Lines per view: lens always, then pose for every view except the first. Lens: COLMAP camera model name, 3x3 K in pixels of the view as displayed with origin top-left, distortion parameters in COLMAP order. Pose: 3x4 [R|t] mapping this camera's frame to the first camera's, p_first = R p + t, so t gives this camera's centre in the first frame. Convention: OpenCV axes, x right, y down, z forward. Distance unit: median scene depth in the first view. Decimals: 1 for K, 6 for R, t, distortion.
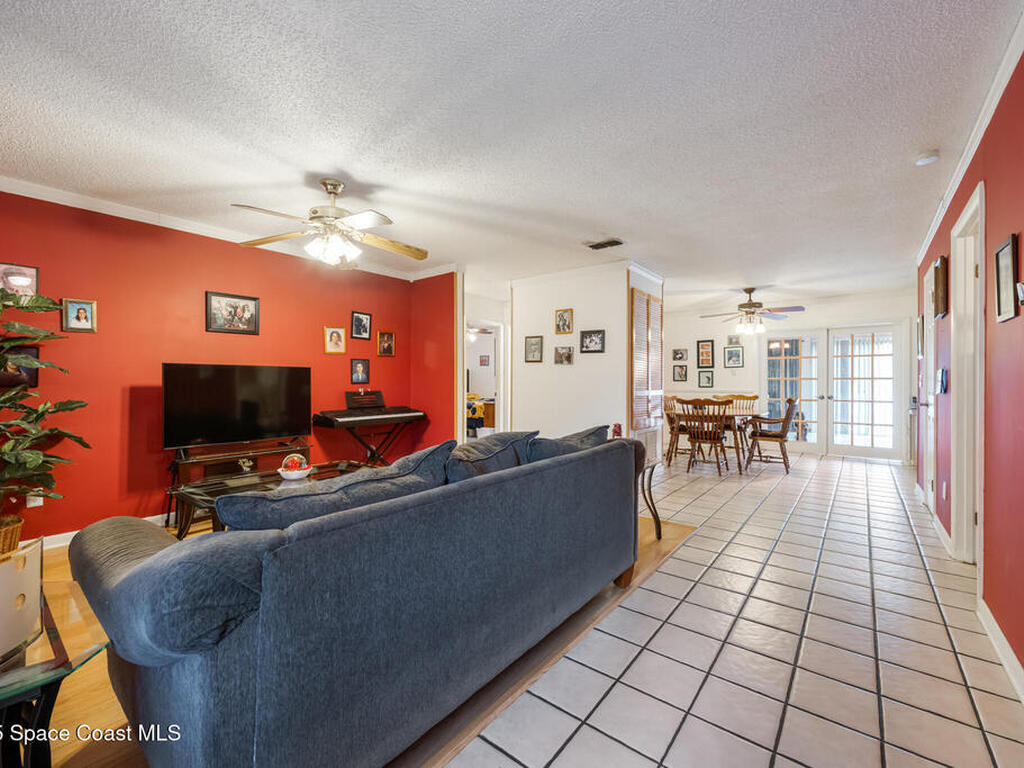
lens RADIAL K [[442.2, 0, 512.0], [0, 442.2, 384.0], [0, 0, 1]] dist [0.000810, 0.000185]
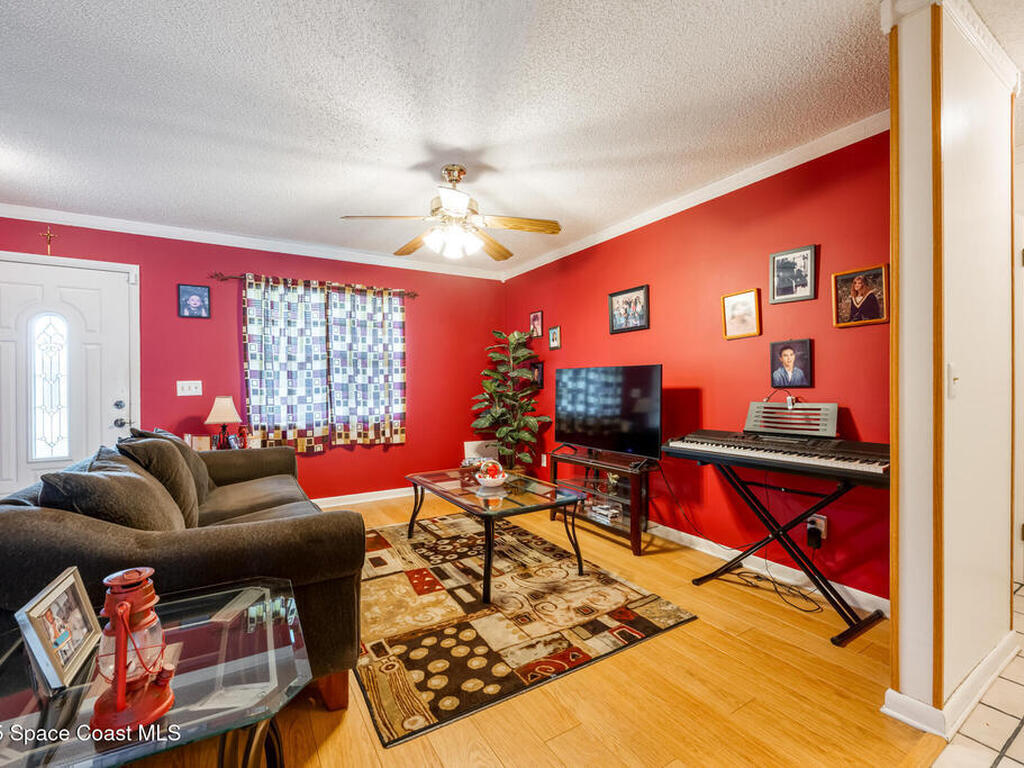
lens RADIAL K [[442.2, 0, 512.0], [0, 442.2, 384.0], [0, 0, 1]] dist [0.000810, 0.000185]
pose [[-0.340859, 0.002545, -0.940111, 0.310324], [0.001581, 0.999996, 0.002134, -0.008104], [0.940113, -0.000759, -0.340862, 1.059571]]
